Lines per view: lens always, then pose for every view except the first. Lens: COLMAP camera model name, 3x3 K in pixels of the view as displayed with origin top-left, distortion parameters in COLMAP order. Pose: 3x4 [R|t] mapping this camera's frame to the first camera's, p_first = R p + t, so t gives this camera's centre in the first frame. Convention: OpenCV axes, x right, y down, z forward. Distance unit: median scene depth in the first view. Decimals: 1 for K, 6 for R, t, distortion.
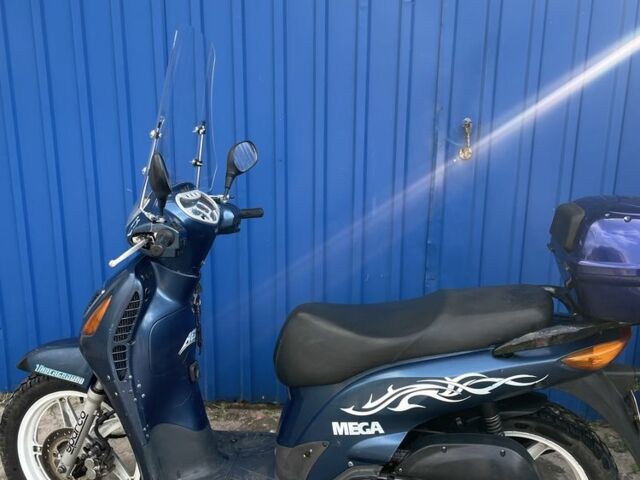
lens RADIAL K [[634.9, 0, 320.0], [0, 634.9, 240.0], [0, 0, 1]] dist [0.115787, -0.164793]
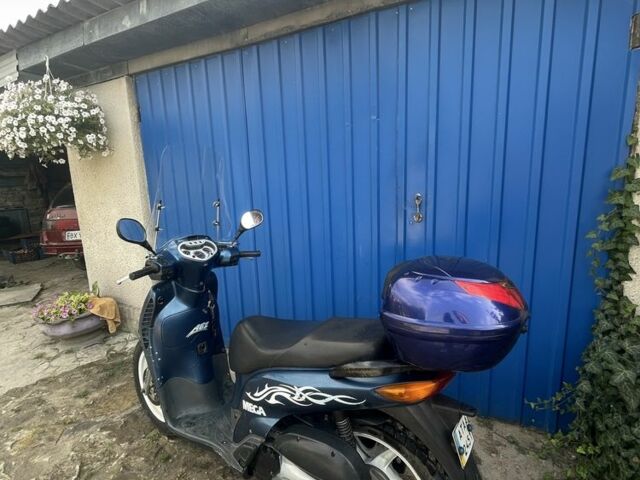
lens RADIAL K [[339.9, 0, 320.0], [0, 339.9, 240.0], [0, 0, 1]] dist [-0.001859, 0.000880]
pose [[0.922283, 0.028531, -0.385462, 0.492990], [-0.051632, 0.997428, -0.049710, -0.055149], [0.383052, 0.065748, 0.921384, 0.335104]]
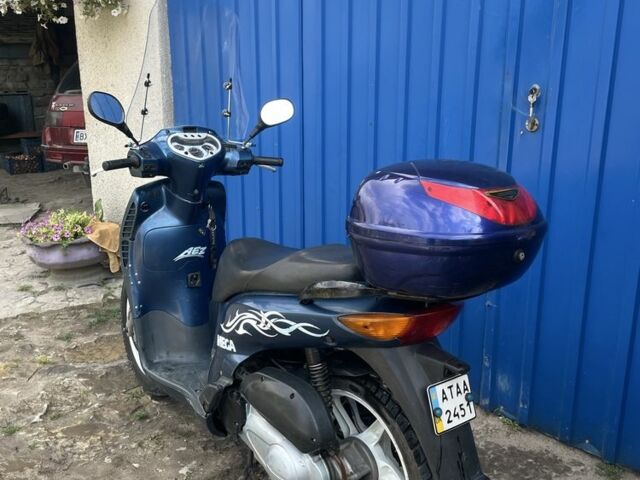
lens RADIAL K [[634.9, 0, 320.0], [0, 634.9, 240.0], [0, 0, 1]] dist [0.115787, -0.164793]
pose [[0.760540, 0.160721, -0.629084, 0.895678], [-0.154281, 0.985863, 0.065353, 0.011367], [0.630695, 0.047352, 0.774585, 0.219660]]
